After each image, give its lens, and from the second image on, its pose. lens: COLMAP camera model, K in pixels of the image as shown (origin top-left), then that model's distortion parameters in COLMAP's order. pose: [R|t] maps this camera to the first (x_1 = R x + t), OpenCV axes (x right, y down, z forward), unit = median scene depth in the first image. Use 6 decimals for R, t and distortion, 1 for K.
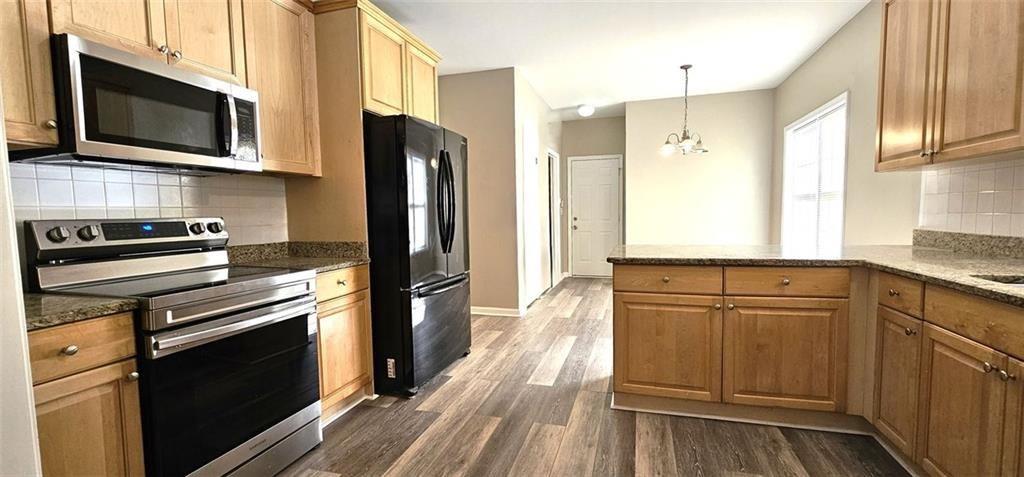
lens RADIAL K [[423.2, 0, 511.7], [0, 423.2, 239.7], [0, 0, 1]] dist [-0.010964, -0.000093]
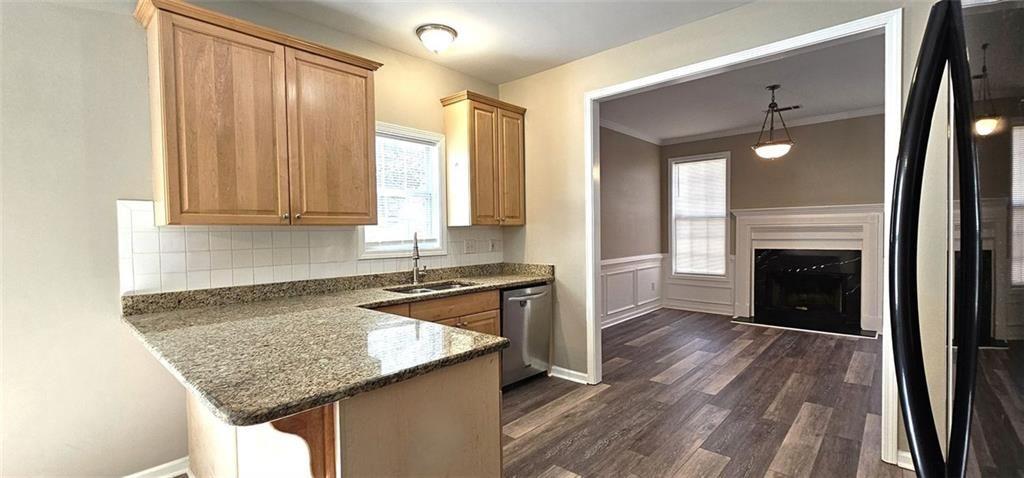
lens RADIAL K [[423.2, 0, 513.2], [0, 423.2, 242.8], [0, 0, 1]] dist [-0.010964, -0.000093]
pose [[-0.906192, 0.027245, 0.421989, -0.052655], [0.062911, 0.995503, 0.070824, -0.139940], [-0.418162, 0.090728, -0.903830, 1.440108]]
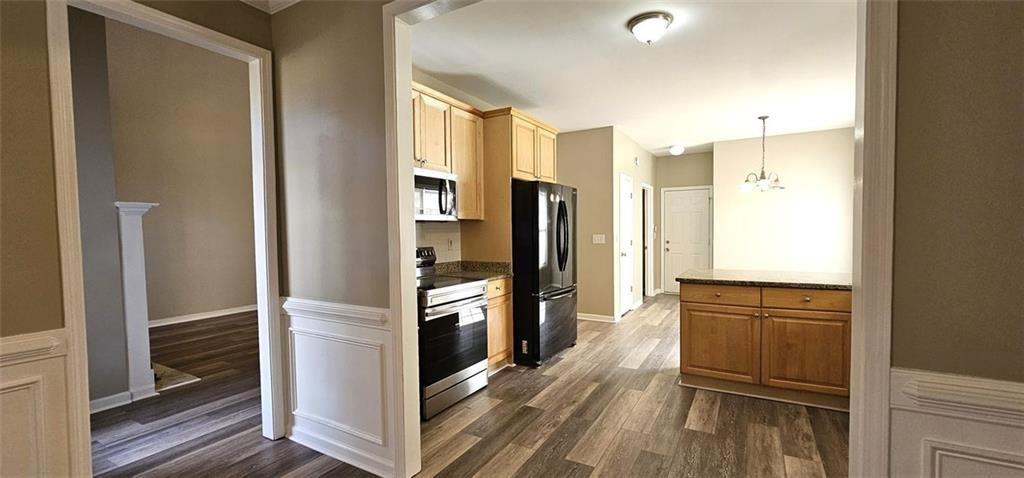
lens RADIAL K [[423.2, 0, 508.4], [0, 423.2, 244.7], [0, 0, 1]] dist [-0.010964, -0.000093]
pose [[0.971705, 0.014624, -0.235744, 0.007100], [-0.019824, 0.999609, -0.019705, -0.028788], [0.235364, 0.023821, 0.971615, -0.490200]]
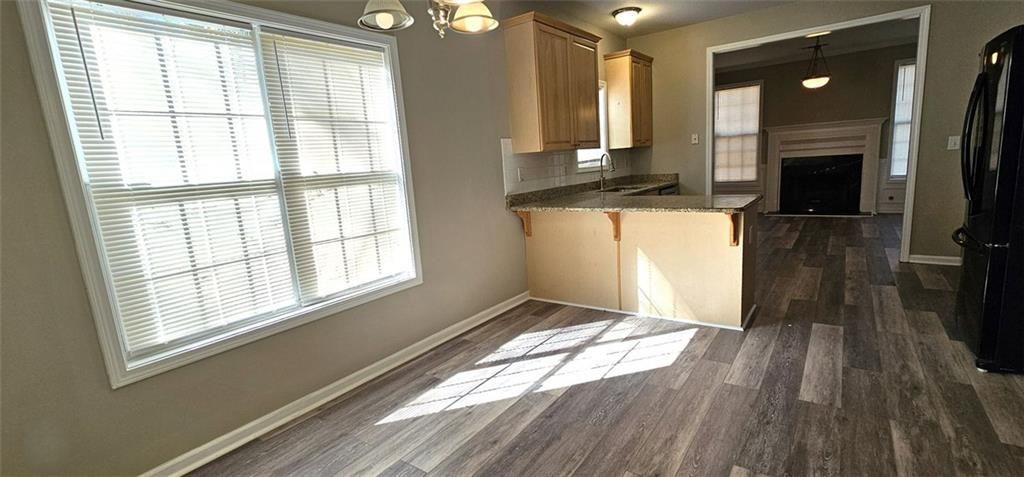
lens RADIAL K [[428.3, 0, 539.8], [0, 428.3, 234.4], [0, 0, 1]] dist [-0.001394, 0.000011]
pose [[-0.945767, 0.035439, 0.322906, 0.419291], [0.111733, 0.968870, 0.220923, -0.201295], [-0.305024, 0.245021, -0.920285, 2.304450]]
